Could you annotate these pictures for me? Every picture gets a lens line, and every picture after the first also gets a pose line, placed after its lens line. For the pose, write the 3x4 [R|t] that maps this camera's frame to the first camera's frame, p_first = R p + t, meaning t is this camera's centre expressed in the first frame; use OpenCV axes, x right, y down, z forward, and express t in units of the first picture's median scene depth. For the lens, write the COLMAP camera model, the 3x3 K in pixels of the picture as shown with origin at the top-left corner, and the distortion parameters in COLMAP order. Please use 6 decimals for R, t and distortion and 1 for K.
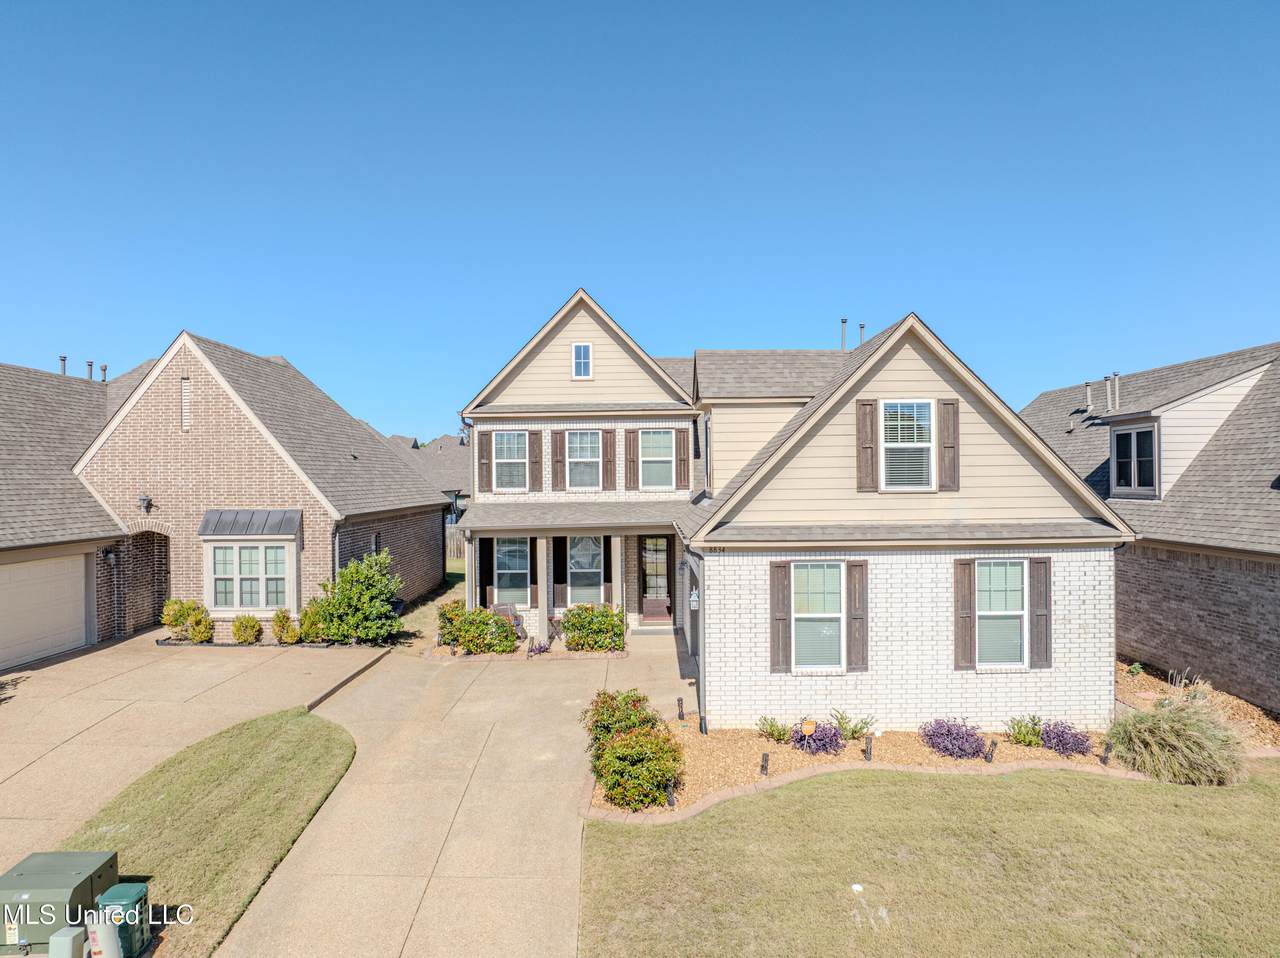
lens RADIAL K [[897.5, 0, 637.7], [0, 897.5, 478.6], [0, 0, 1]] dist [-0.036204, -0.010341]
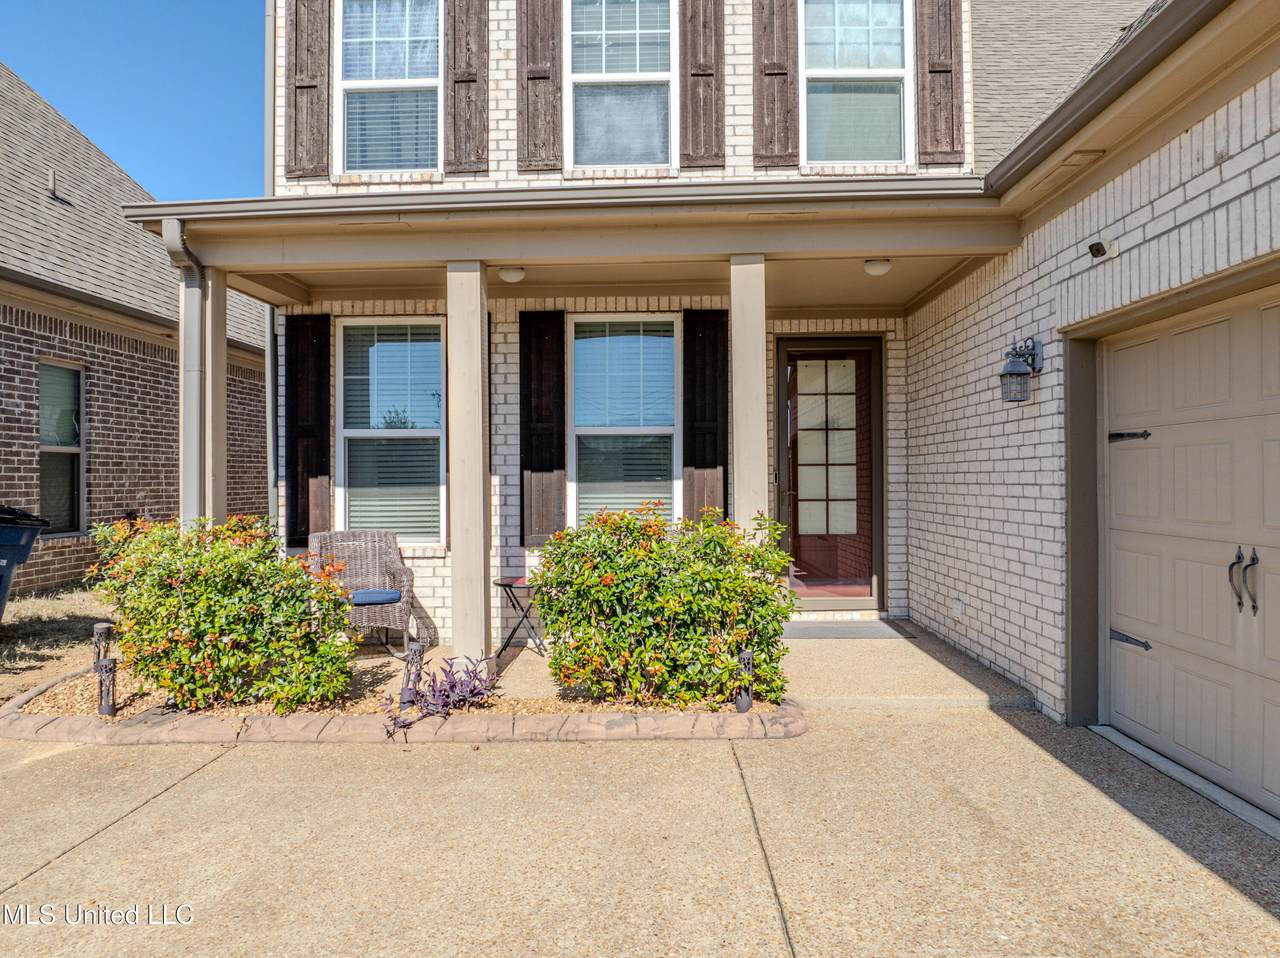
lens RADIAL K [[897.5, 0, 635.3], [0, 897.5, 478.7], [0, 0, 1]] dist [-0.036204, -0.010341]
pose [[0.999813, 0.004811, -0.018723, -0.052622], [-0.004784, 0.999988, 0.001449, 0.129028], [0.018729, -0.001359, 0.999824, 0.746752]]
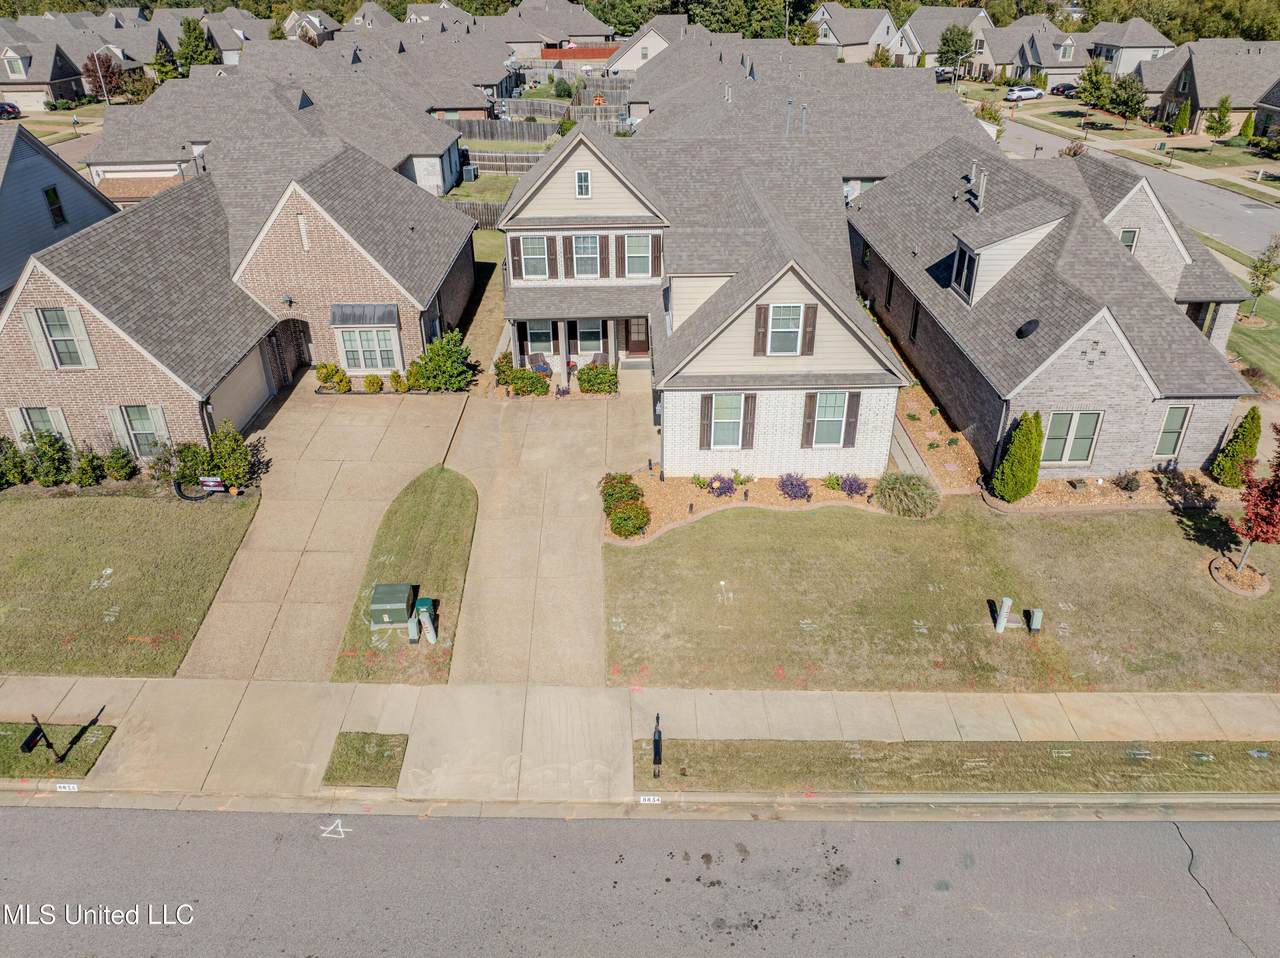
lens RADIAL K [[897.5, 0, 641.5], [0, 897.5, 477.5], [0, 0, 1]] dist [-0.036204, -0.010341]
pose [[0.999779, -0.008757, 0.019100, -0.003514], [-0.001981, 0.865682, 0.500591, -0.463094], [-0.020919, -0.500518, 0.865473, -0.433359]]
